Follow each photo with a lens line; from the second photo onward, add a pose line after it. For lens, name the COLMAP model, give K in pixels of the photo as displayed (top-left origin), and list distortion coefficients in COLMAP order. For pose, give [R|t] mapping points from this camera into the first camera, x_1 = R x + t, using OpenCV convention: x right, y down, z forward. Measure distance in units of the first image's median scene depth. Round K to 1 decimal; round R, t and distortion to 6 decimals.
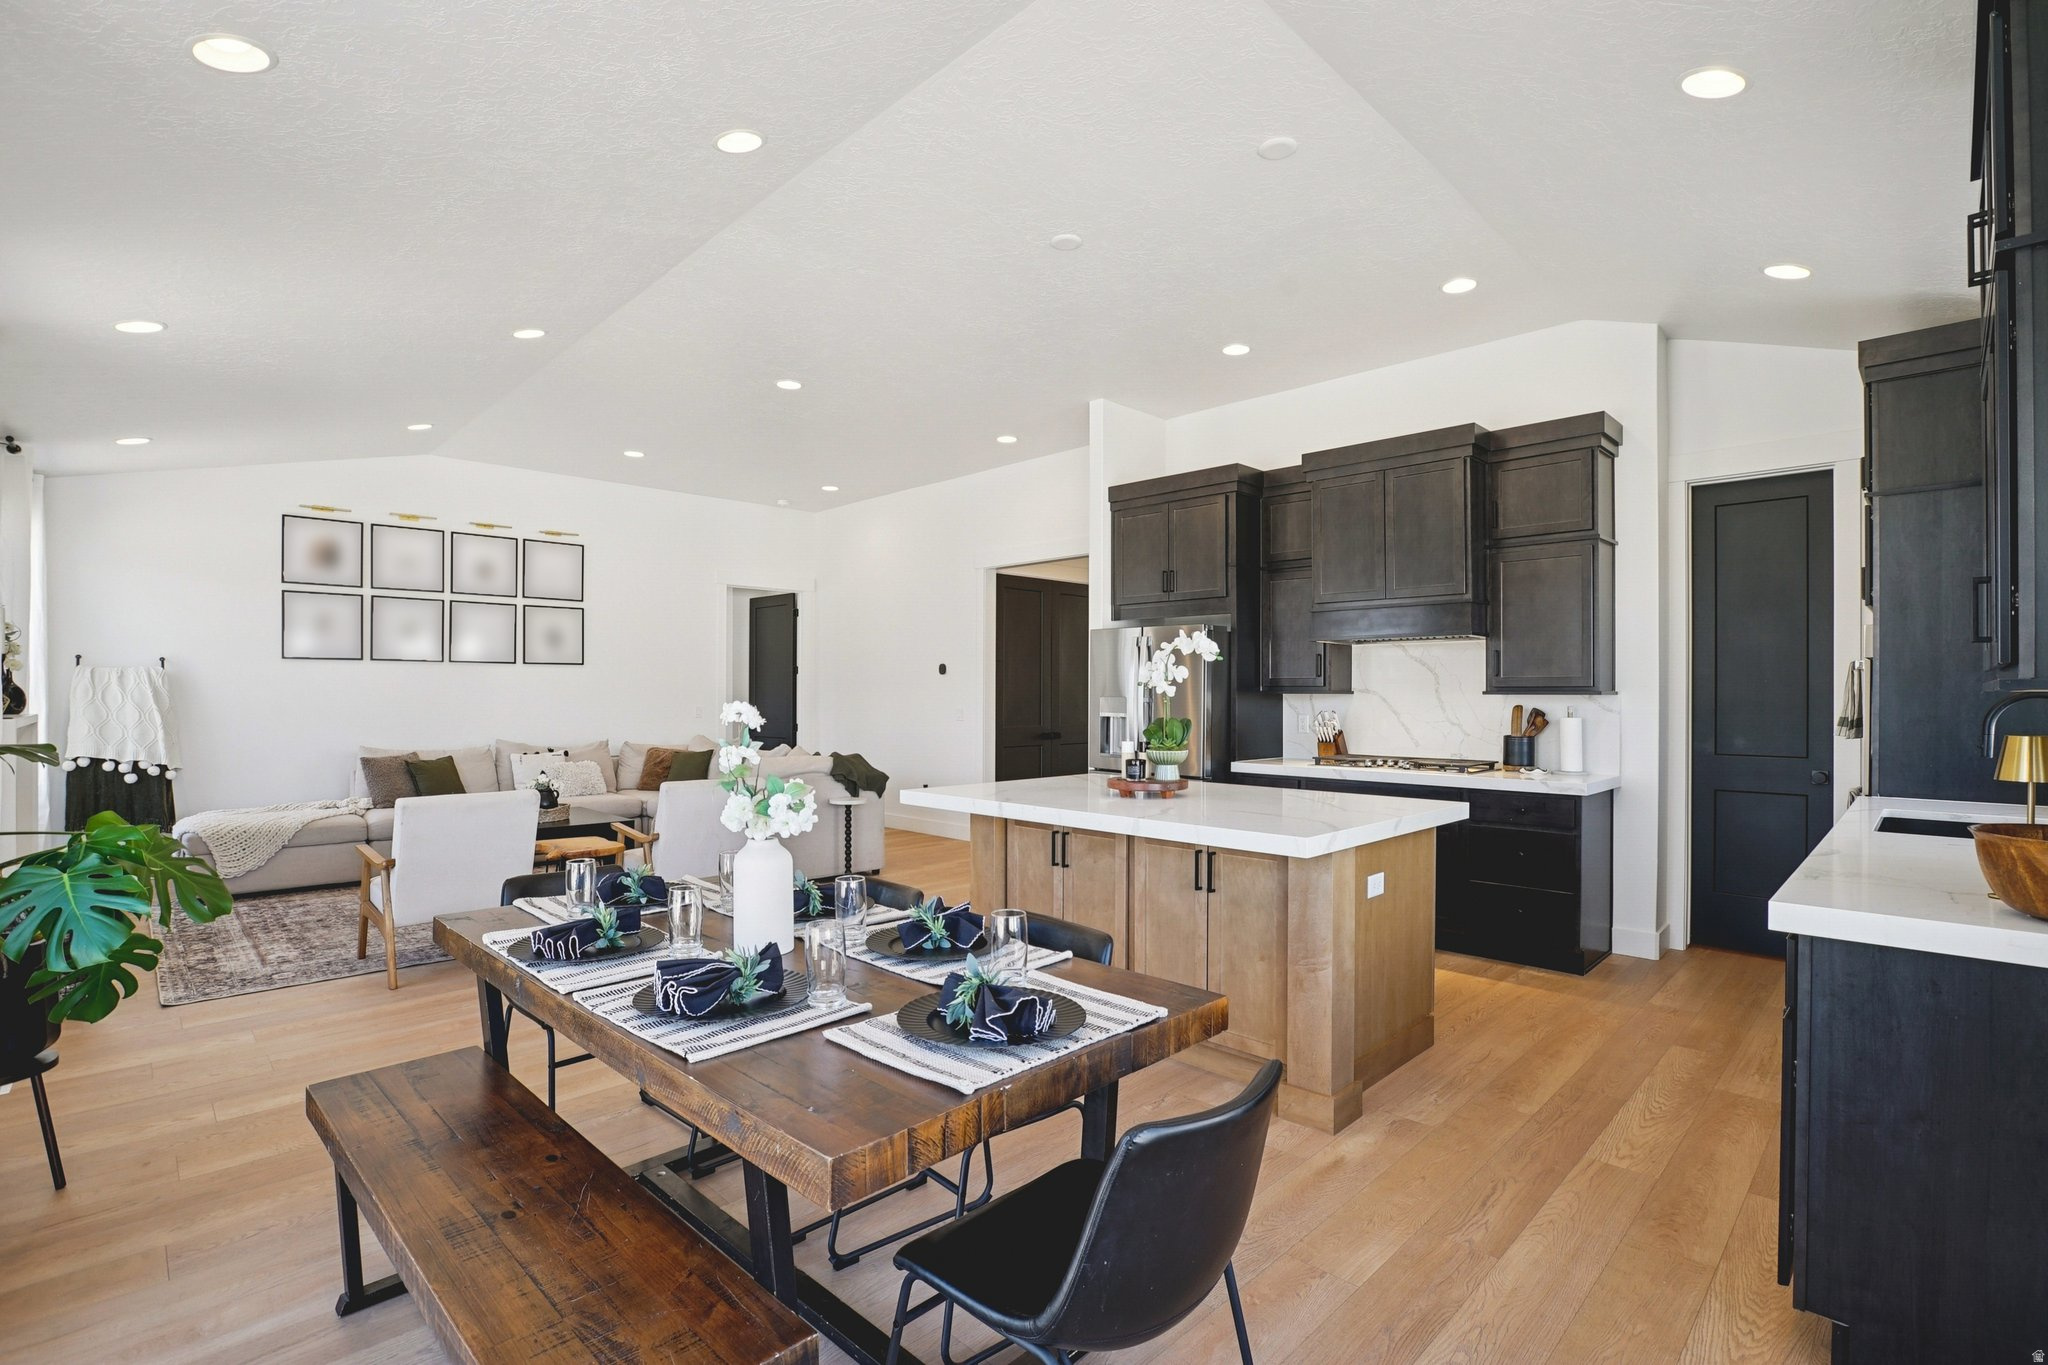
lens RADIAL K [[960.7, 0, 1038.3], [0, 960.7, 673.7], [0, 0, 1]] dist [-0.030702, 0.009943]
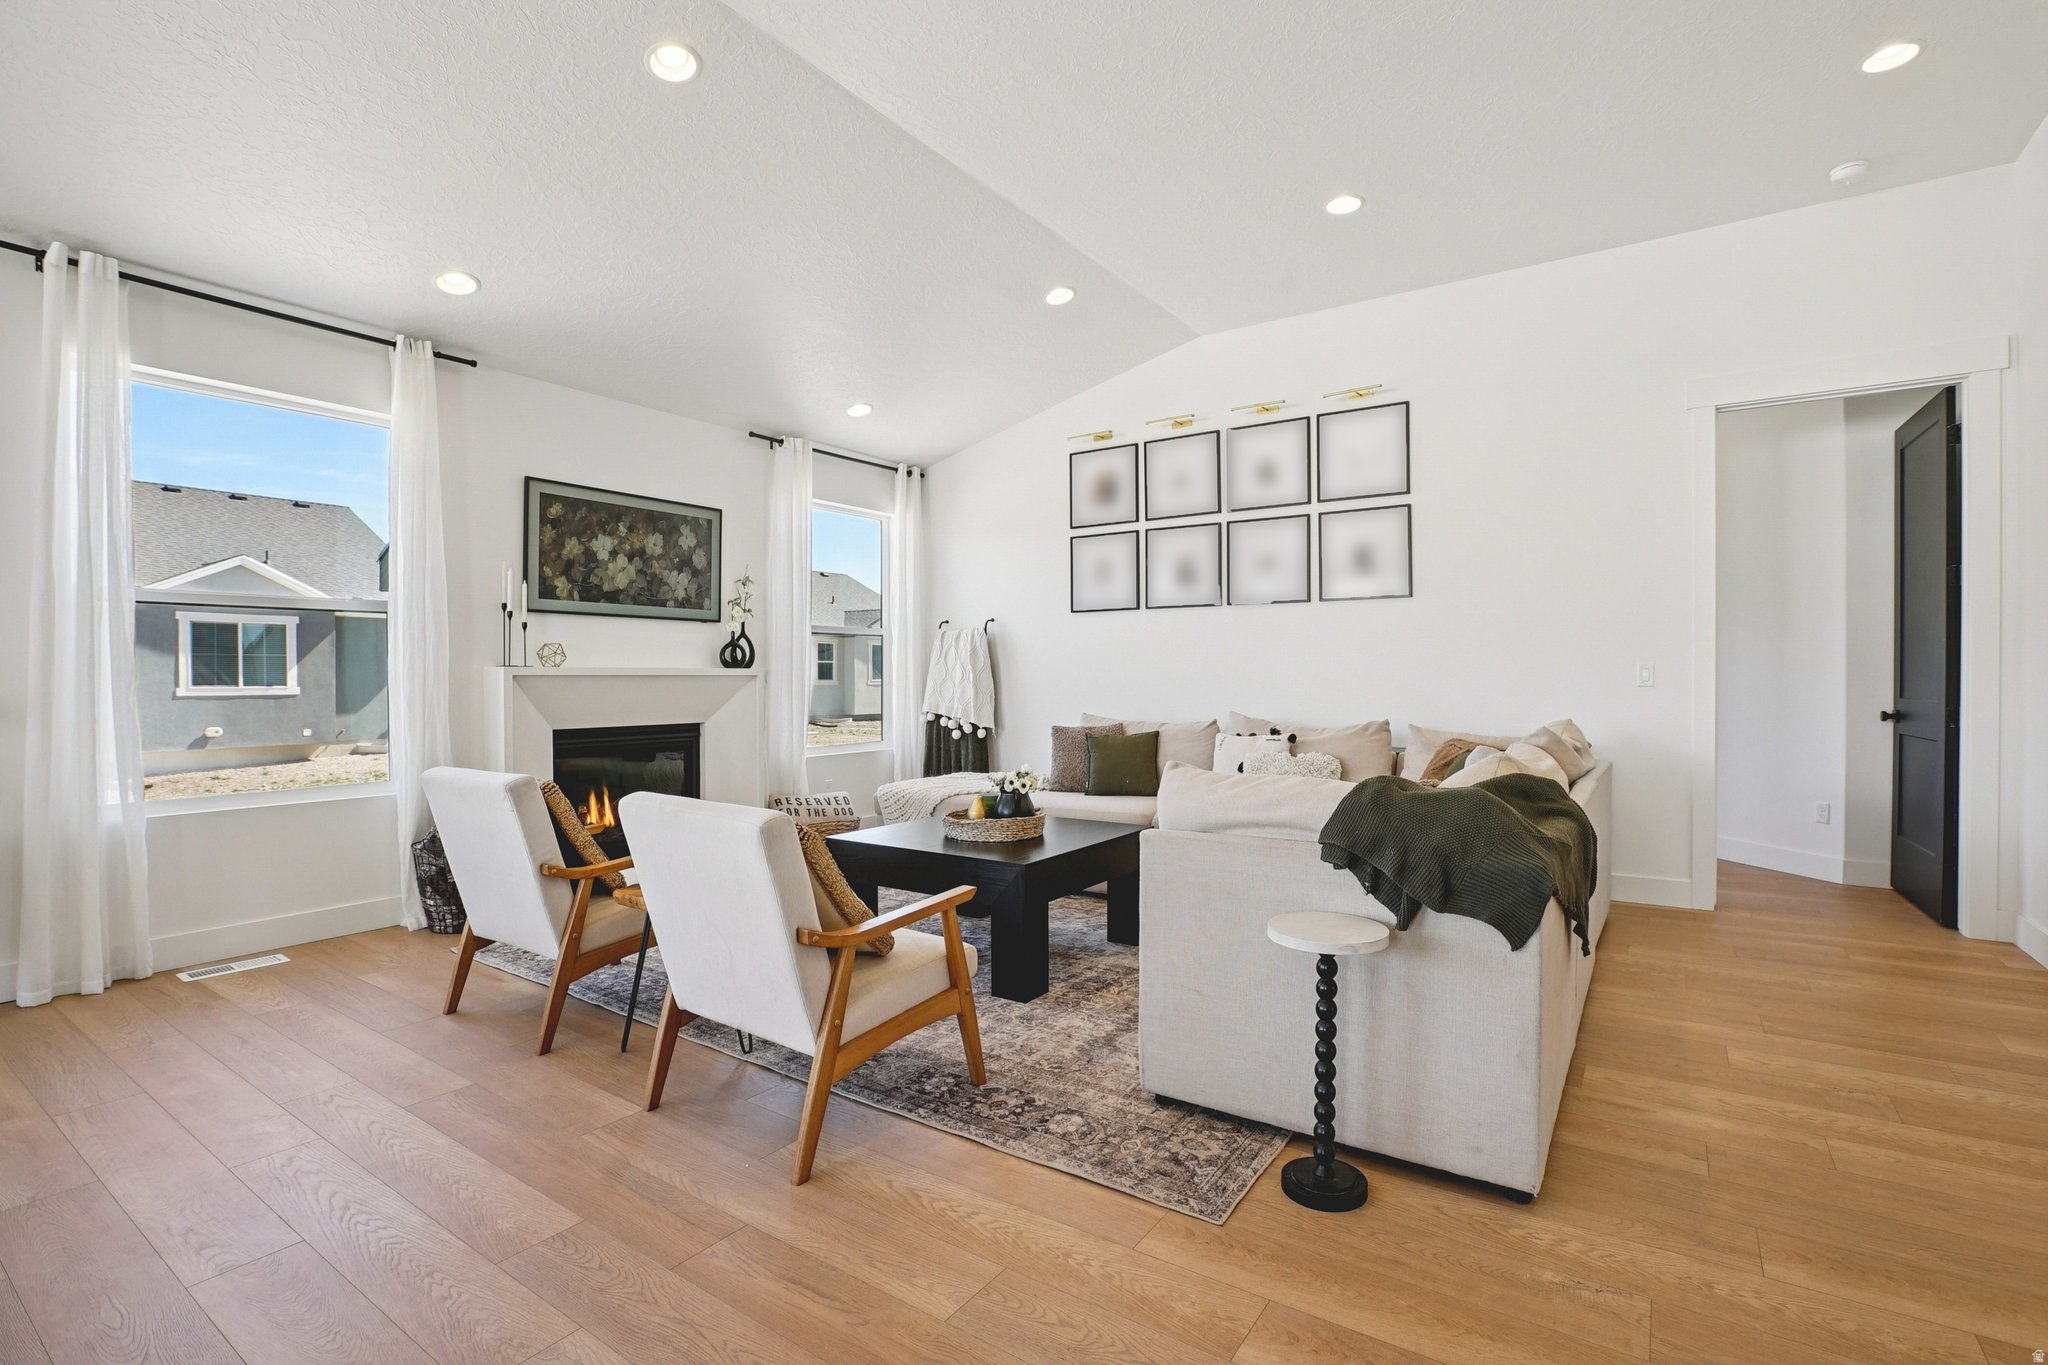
lens RADIAL K [[960.7, 0, 1026.6], [0, 960.7, 661.6], [0, 0, 1]] dist [-0.030702, 0.009943]
pose [[0.175541, -0.018939, -0.984290, 0.095641], [0.022041, 0.999640, -0.015303, 0.044607], [0.984225, -0.019008, 0.175895, 0.821049]]
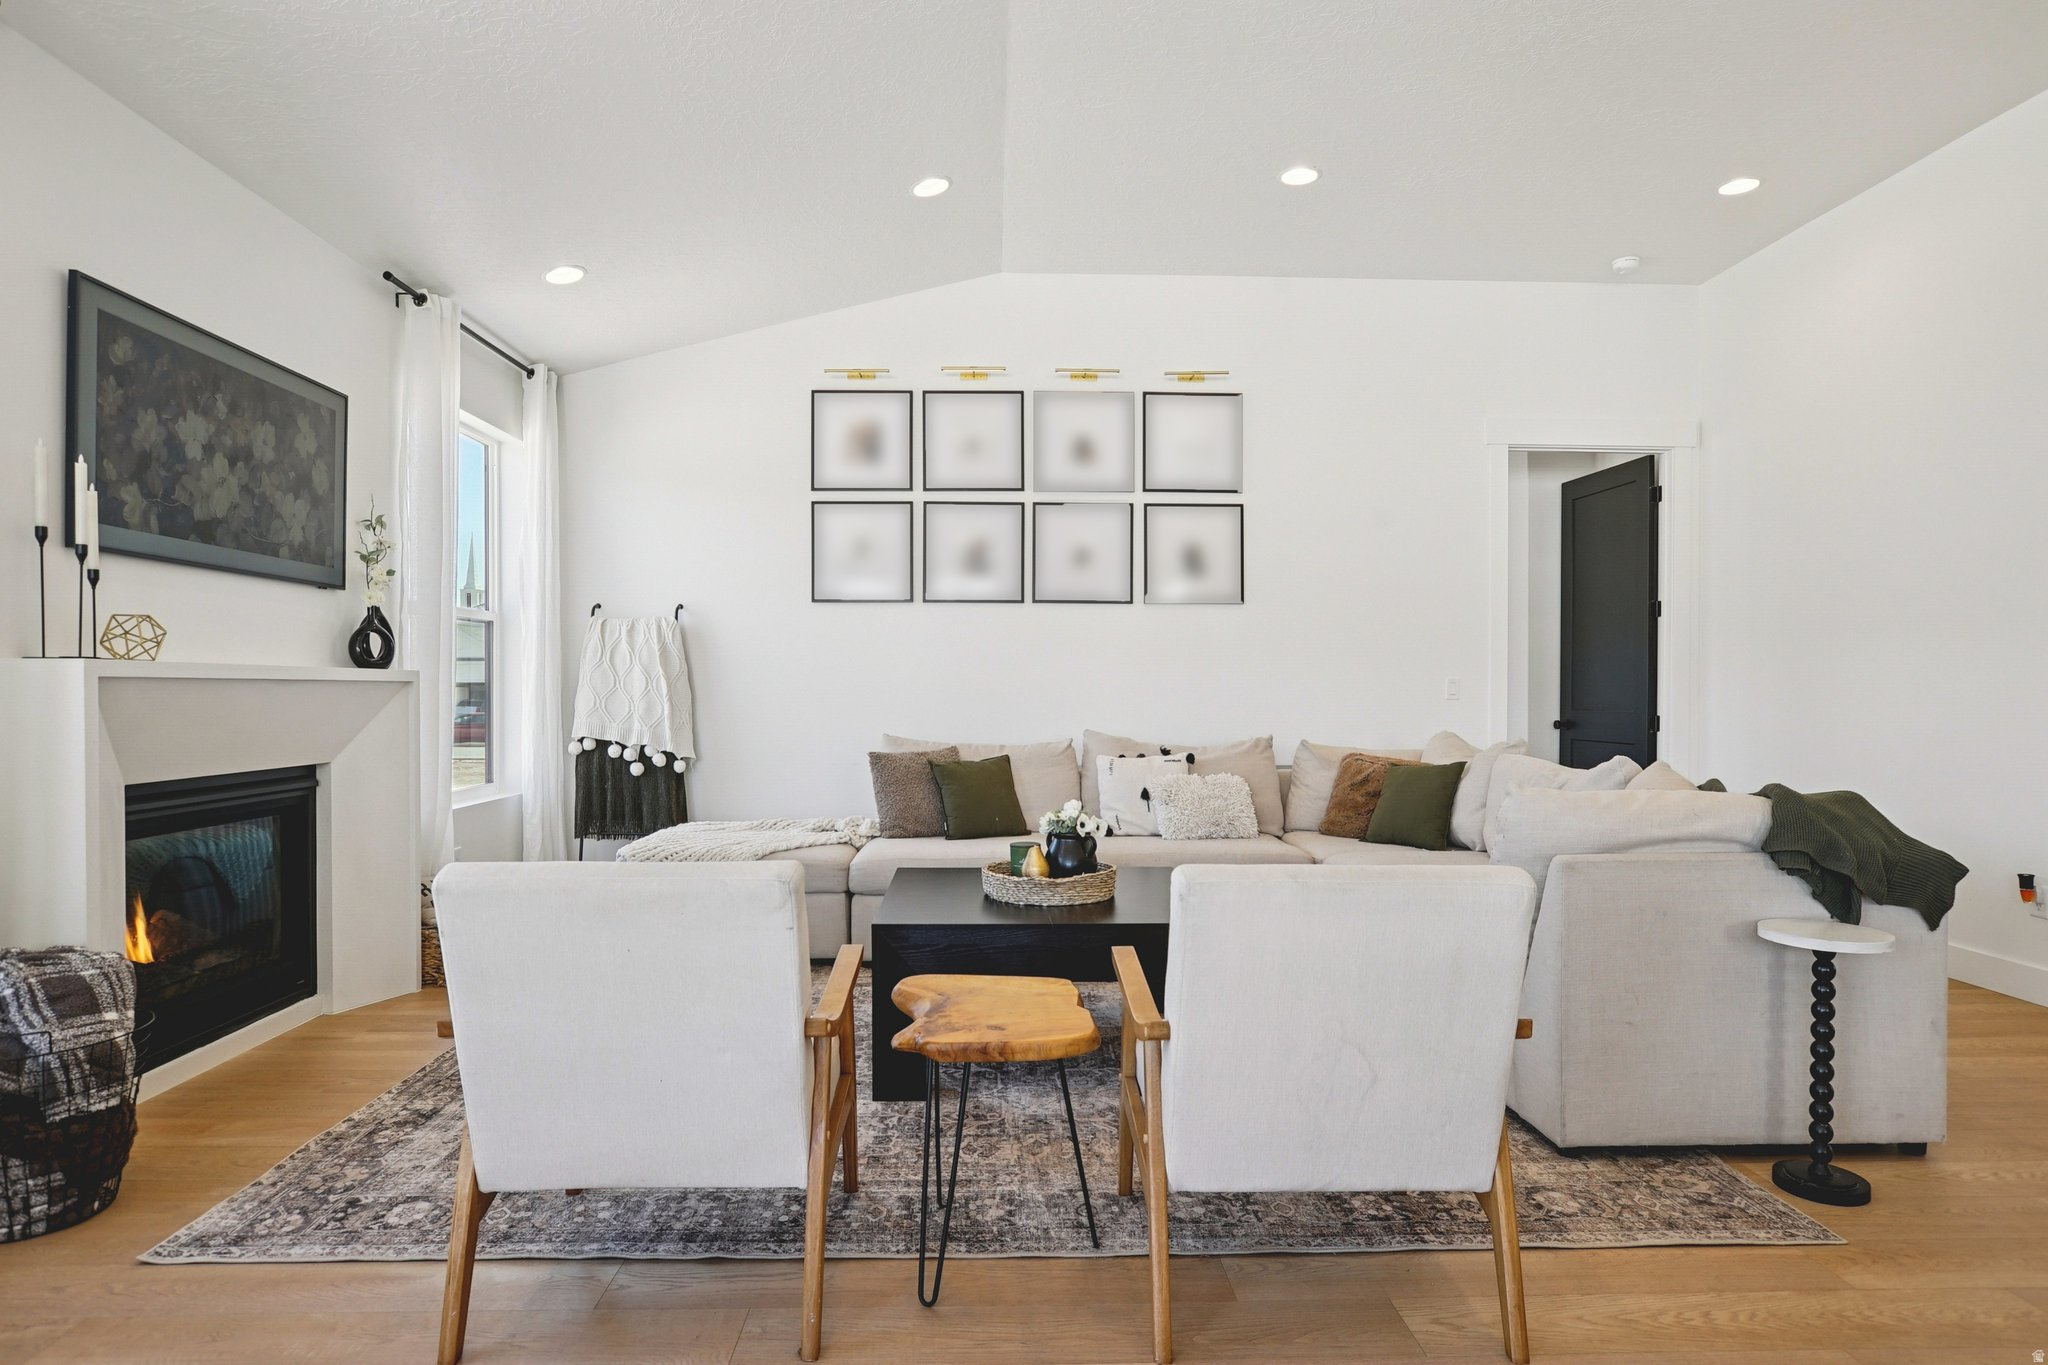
lens RADIAL K [[1154.5, 0, 1022.8], [0, 1154.5, 700.7], [0, 0, 1]] dist [-0.033017, 0.014380]
pose [[0.725760, 0.004787, -0.687932, -0.125293], [0.012928, 0.999704, 0.020595, 0.040548], [0.687827, -0.023841, 0.725483, 0.517523]]
